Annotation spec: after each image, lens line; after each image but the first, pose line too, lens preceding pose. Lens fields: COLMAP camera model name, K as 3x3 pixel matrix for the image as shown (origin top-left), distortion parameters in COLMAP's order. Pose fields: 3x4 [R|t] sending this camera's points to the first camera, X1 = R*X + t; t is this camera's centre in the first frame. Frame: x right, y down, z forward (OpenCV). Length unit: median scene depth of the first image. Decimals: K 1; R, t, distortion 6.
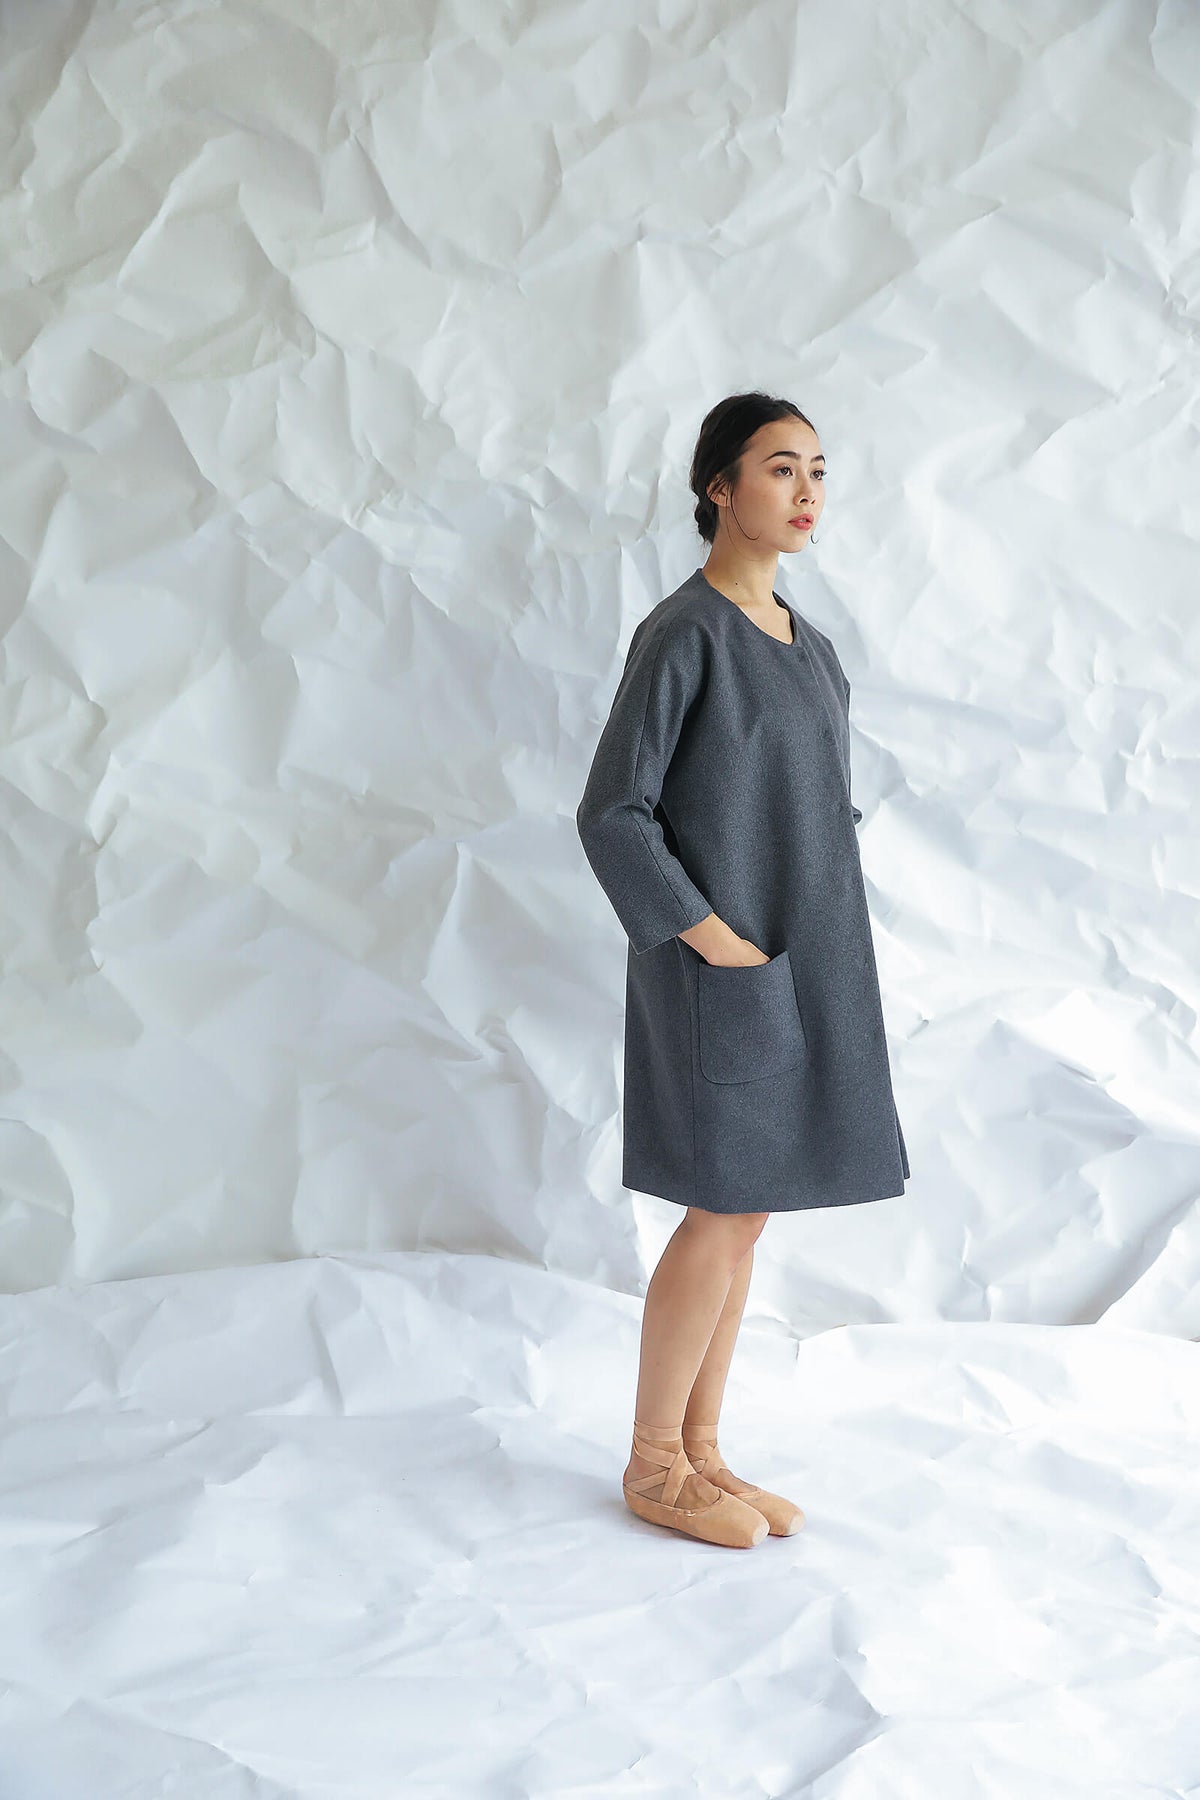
lens RADIAL K [[1976.0, 0, 600.0], [0, 1976.0, 900.0], [0, 0, 1]] dist [0.013991, 0.134822]
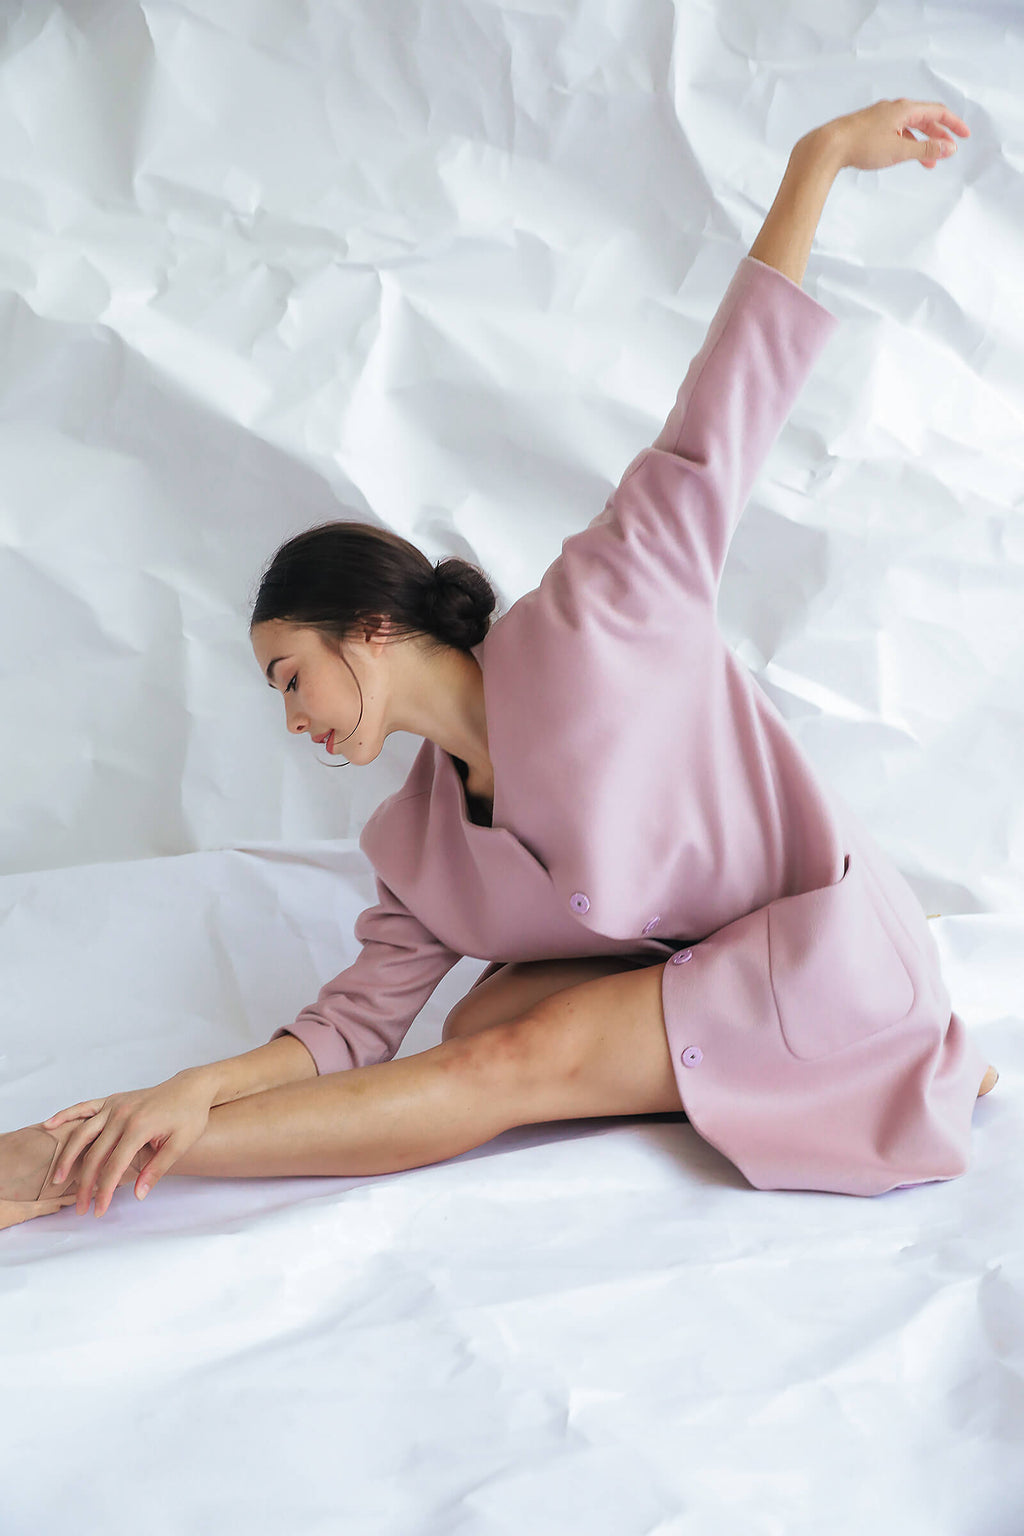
lens RADIAL K [[1686.2, 0, 512.0], [0, 1686.2, 768.0], [0, 0, 1]] dist [0.013991, 0.134822]
pose [[0.998114, -0.029186, -0.054010, 0.005293], [0.029517, 0.999550, 0.005330, 0.157241], [0.053830, -0.006914, 0.998526, 0.383909]]
